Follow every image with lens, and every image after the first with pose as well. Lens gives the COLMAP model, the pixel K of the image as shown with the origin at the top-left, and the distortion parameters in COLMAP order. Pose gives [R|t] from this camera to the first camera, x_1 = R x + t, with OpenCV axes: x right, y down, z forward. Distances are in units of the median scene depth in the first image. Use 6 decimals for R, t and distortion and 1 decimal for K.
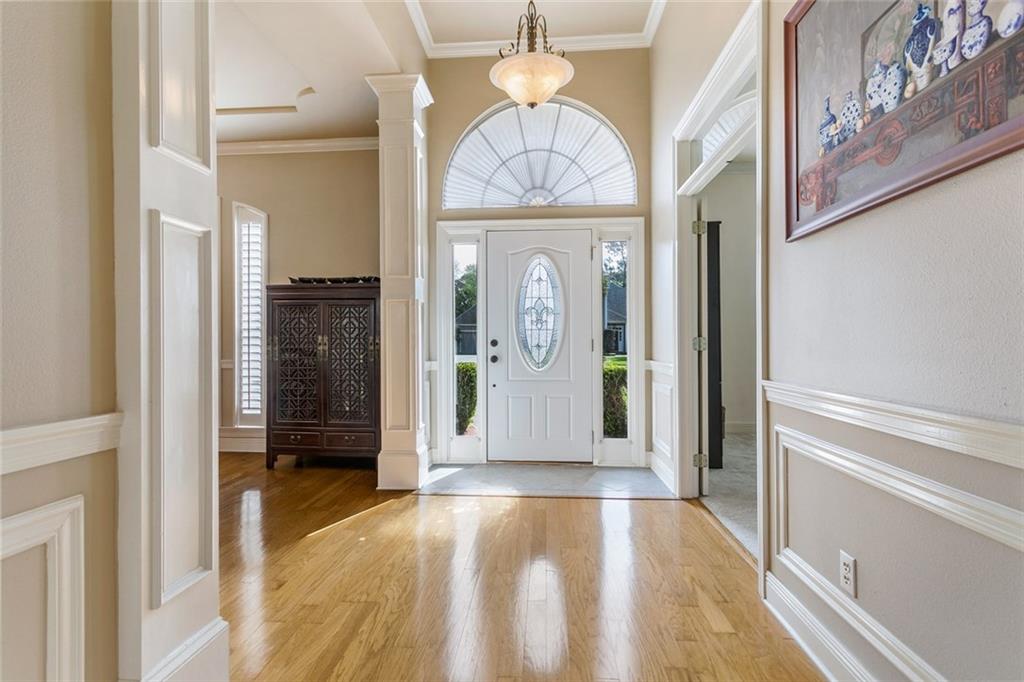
lens RADIAL K [[487.5, 0, 508.3], [0, 487.5, 341.9], [0, 0, 1]] dist [0.004452, 0.000515]
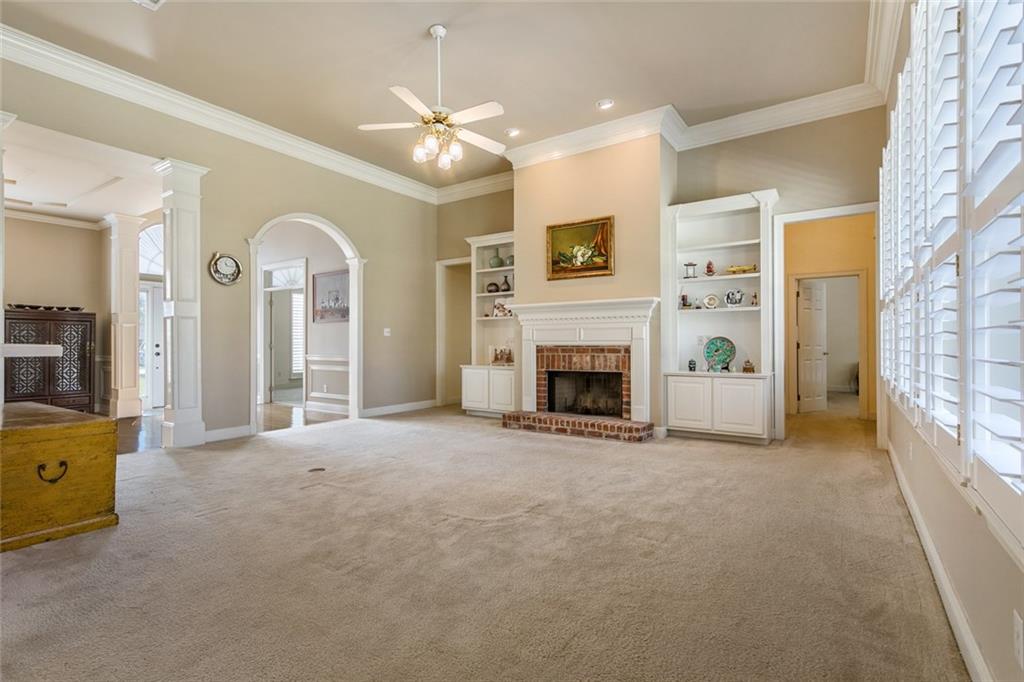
lens RADIAL K [[487.5, 0, 510.6], [0, 487.5, 343.2], [0, 0, 1]] dist [0.004452, 0.000515]
pose [[0.504753, 0.002877, 0.863259, -0.990282], [-0.000251, 0.999995, -0.003186, -0.001977], [-0.863264, 0.001391, 0.504751, -1.176982]]
